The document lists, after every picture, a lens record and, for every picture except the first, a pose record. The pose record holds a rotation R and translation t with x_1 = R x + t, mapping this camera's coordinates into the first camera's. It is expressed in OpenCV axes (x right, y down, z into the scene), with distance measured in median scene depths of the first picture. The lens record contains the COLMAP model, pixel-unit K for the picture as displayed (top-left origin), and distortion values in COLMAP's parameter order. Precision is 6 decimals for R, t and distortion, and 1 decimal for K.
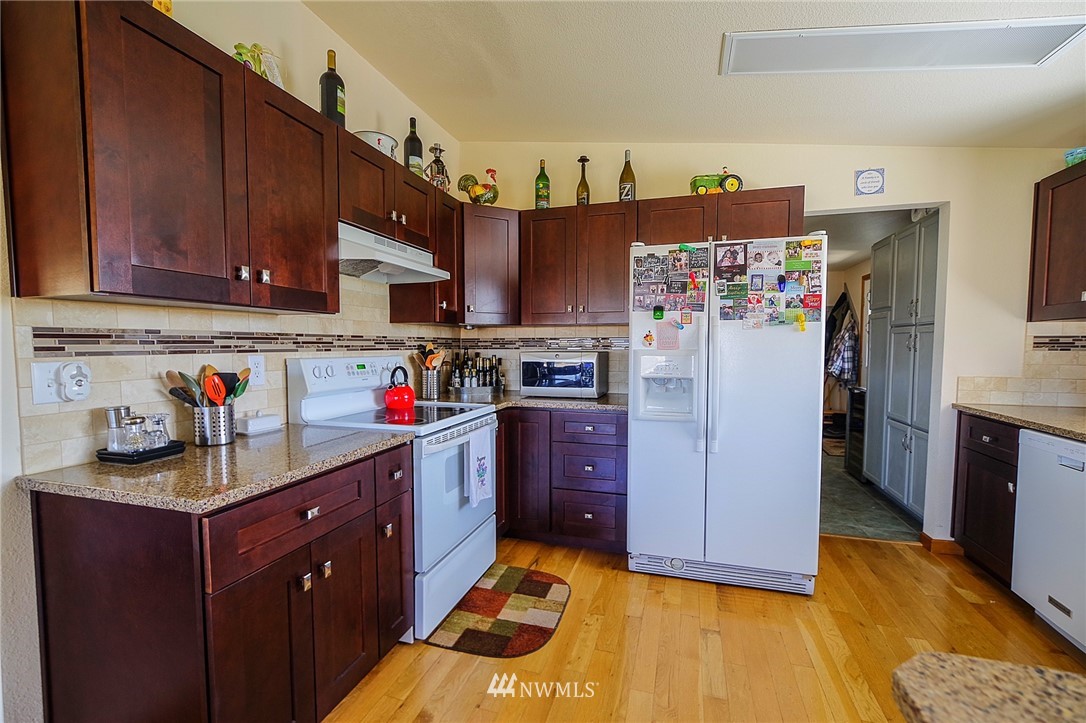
lens RADIAL K [[468.1, 0, 543.4], [0, 468.1, 370.4], [0, 0, 1]] dist [-0.004416, 0.000272]
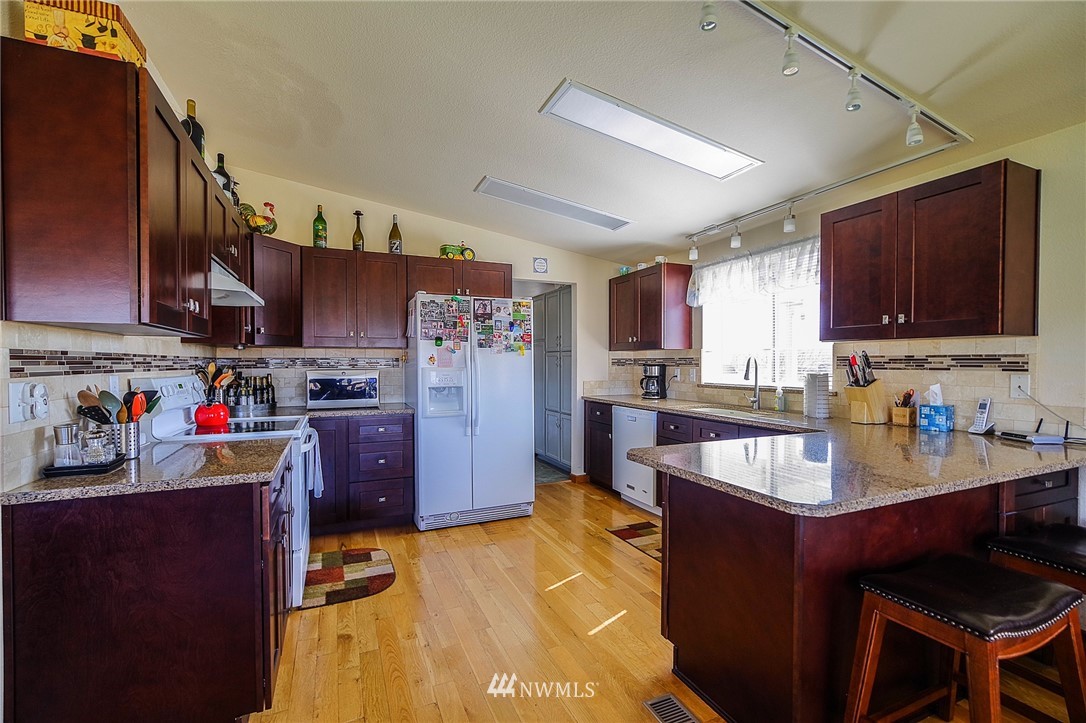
lens RADIAL K [[468.1, 0, 545.2], [0, 468.1, 369.3], [0, 0, 1]] dist [-0.004416, 0.000272]
pose [[0.754402, -0.010480, 0.656329, -0.445385], [0.038035, 0.998890, -0.027769, 0.013576], [-0.655309, 0.045913, 0.753964, -0.288722]]
